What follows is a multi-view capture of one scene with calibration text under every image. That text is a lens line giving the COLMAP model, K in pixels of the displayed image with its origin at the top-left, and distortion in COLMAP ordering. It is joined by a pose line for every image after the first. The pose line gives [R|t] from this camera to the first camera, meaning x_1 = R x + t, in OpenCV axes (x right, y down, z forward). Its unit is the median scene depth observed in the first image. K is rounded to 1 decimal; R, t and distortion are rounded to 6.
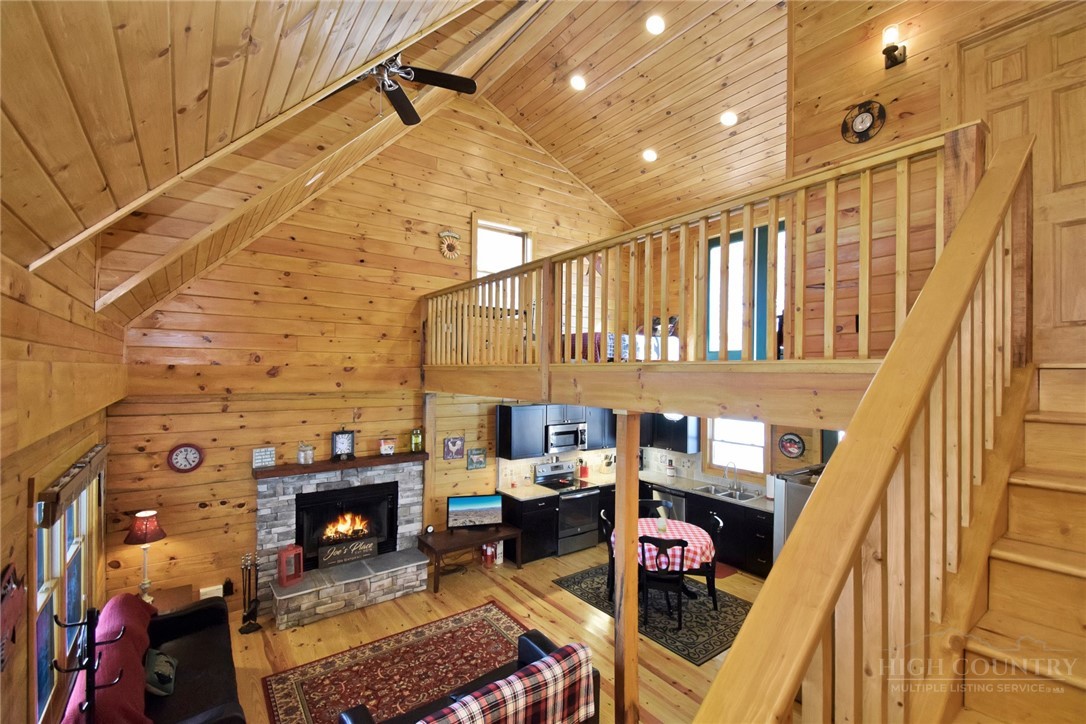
lens RADIAL K [[477.1, 0, 544.7], [0, 477.1, 368.4], [0, 0, 1]] dist [0.048758, -0.031553]
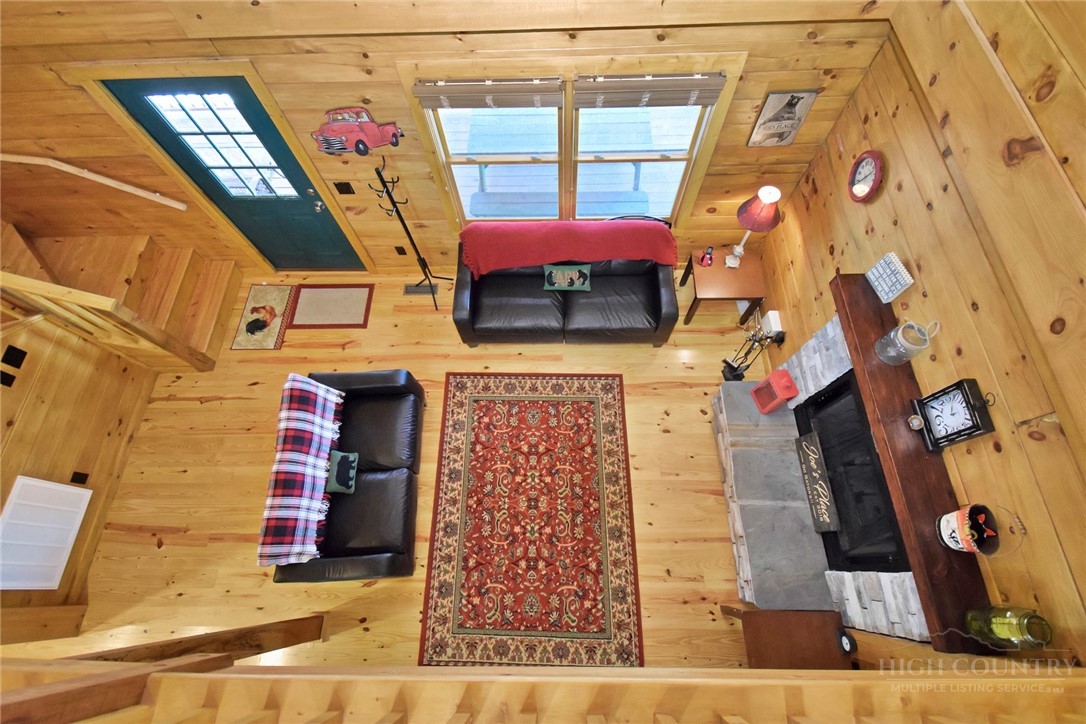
lens RADIAL K [[473.4, 0, 546.5], [0, 473.4, 360.8], [0, 0, 1]] dist [0.041720, -0.027384]
pose [[-0.598993, 0.734547, -0.318823, -0.131538], [0.028237, 0.417282, 0.908338, -0.231859], [0.800256, 0.535085, -0.270690, 0.837499]]
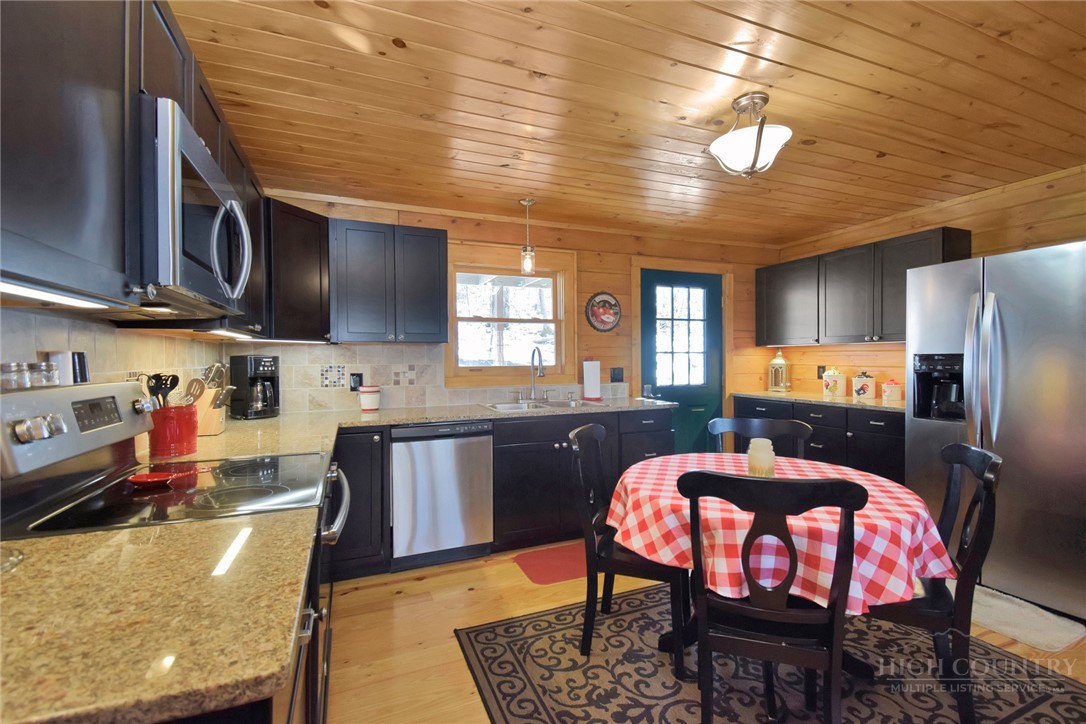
lens RADIAL K [[473.4, 0, 546.5], [0, 473.4, 360.8], [0, 0, 1]] dist [0.041720, -0.027384]
pose [[0.247816, -0.013608, 0.968712, -0.131511], [0.006268, 0.999903, 0.012443, 0.253316], [-0.968787, 0.002989, 0.247877, 1.075561]]
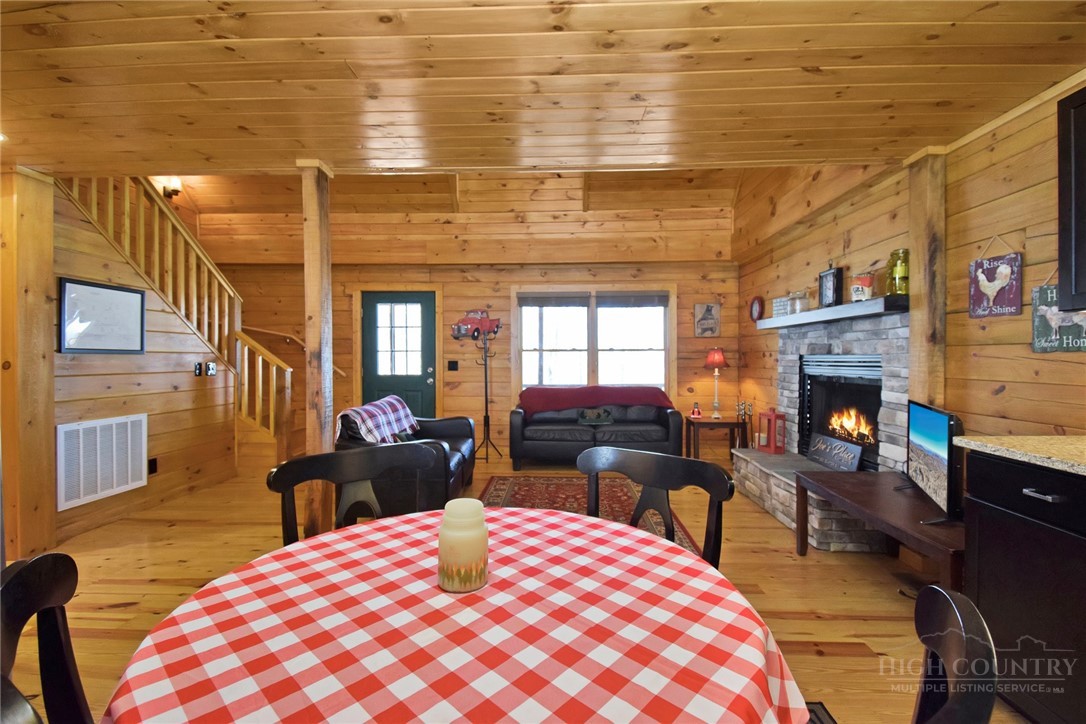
lens RADIAL K [[483.9, 0, 547.6], [0, 483.9, 362.8], [0, 0, 1]] dist [0.044478, -0.029739]
pose [[-0.623791, 0.000726, -0.781590, 0.365978], [0.001723, 0.999998, -0.000446, 0.264572], [0.781589, -0.001624, -0.623792, 1.144485]]
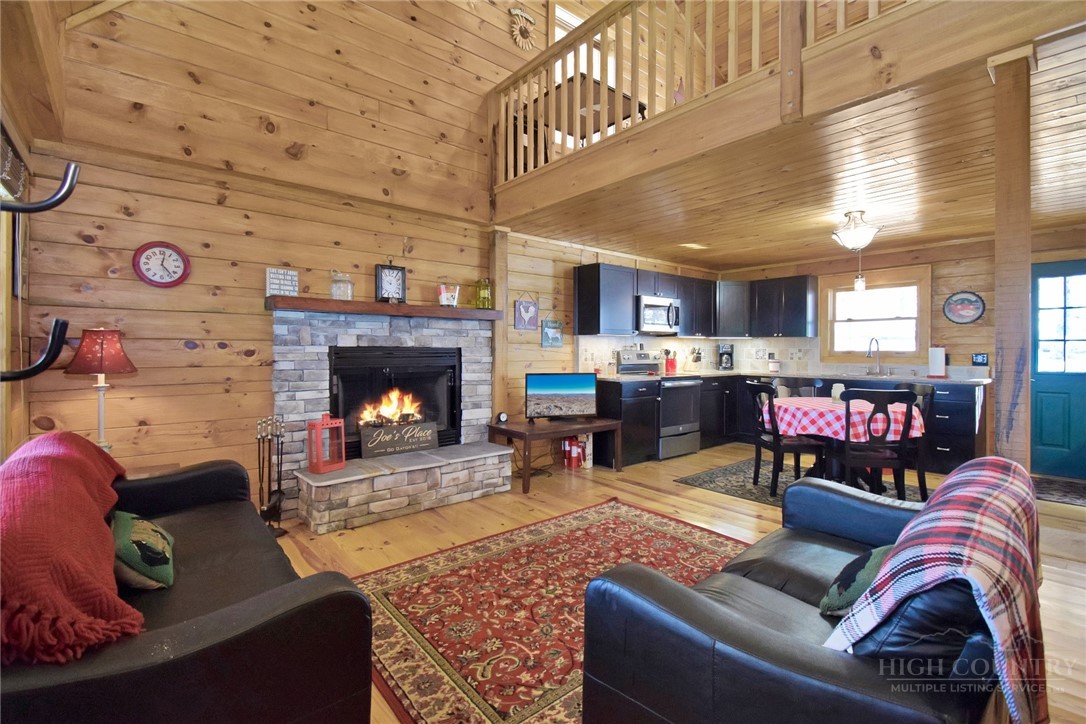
lens RADIAL K [[487.8, 0, 541.8], [0, 487.8, 350.5], [0, 0, 1]] dist [0.046280, -0.030136]
pose [[0.998181, -0.007511, 0.059815, -0.250023], [0.006972, 0.999933, 0.009220, 0.253689], [-0.059880, -0.008787, 0.998167, 0.285187]]
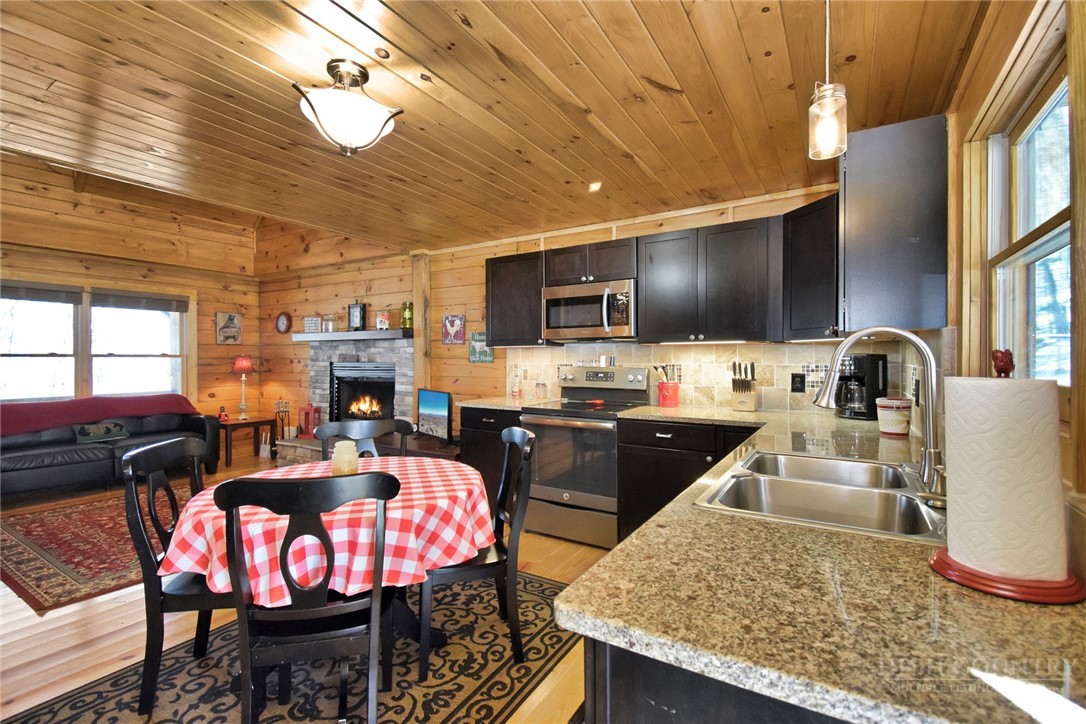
lens RADIAL K [[478.6, 0, 545.0], [0, 478.6, 358.8], [0, 0, 1]] dist [0.044689, -0.027387]
pose [[0.371843, -0.010670, -0.928234, 0.635879], [0.009660, 0.999924, -0.007624, 0.257665], [0.928245, -0.006131, 0.371918, 1.014431]]
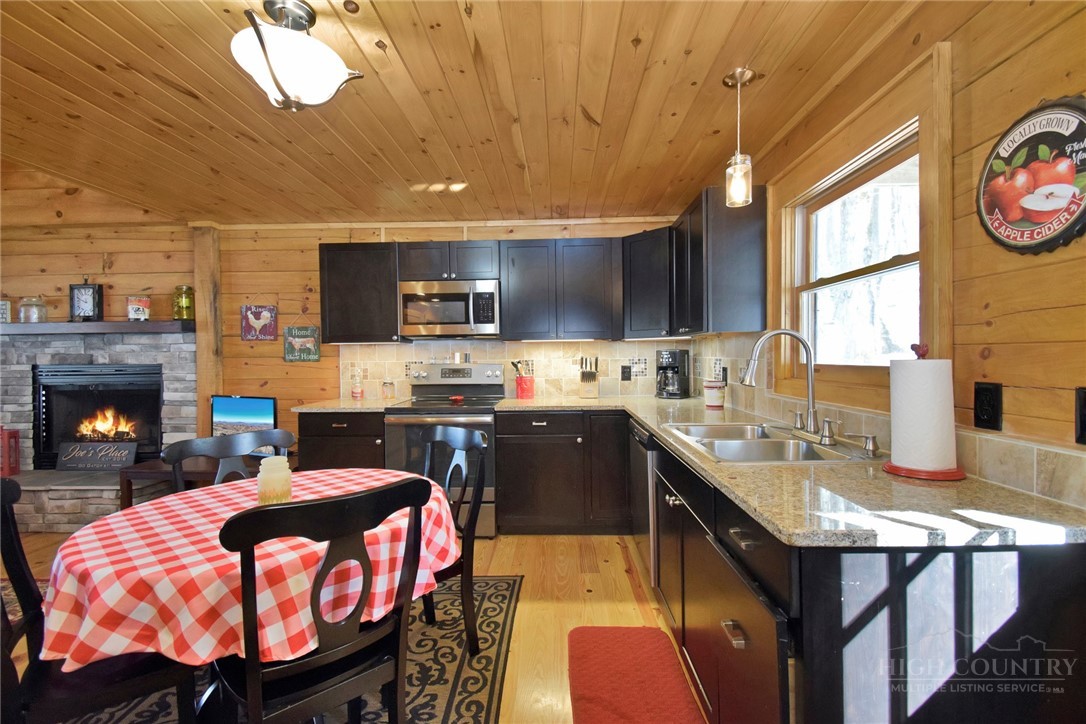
lens RADIAL K [[473.4, 0, 546.5], [0, 473.4, 360.8], [0, 0, 1]] dist [0.041720, -0.027384]
pose [[0.784923, -0.012417, -0.619468, 0.559267], [0.023208, 0.999687, 0.009369, 0.257237], [0.619158, -0.021731, 0.784966, 0.883830]]
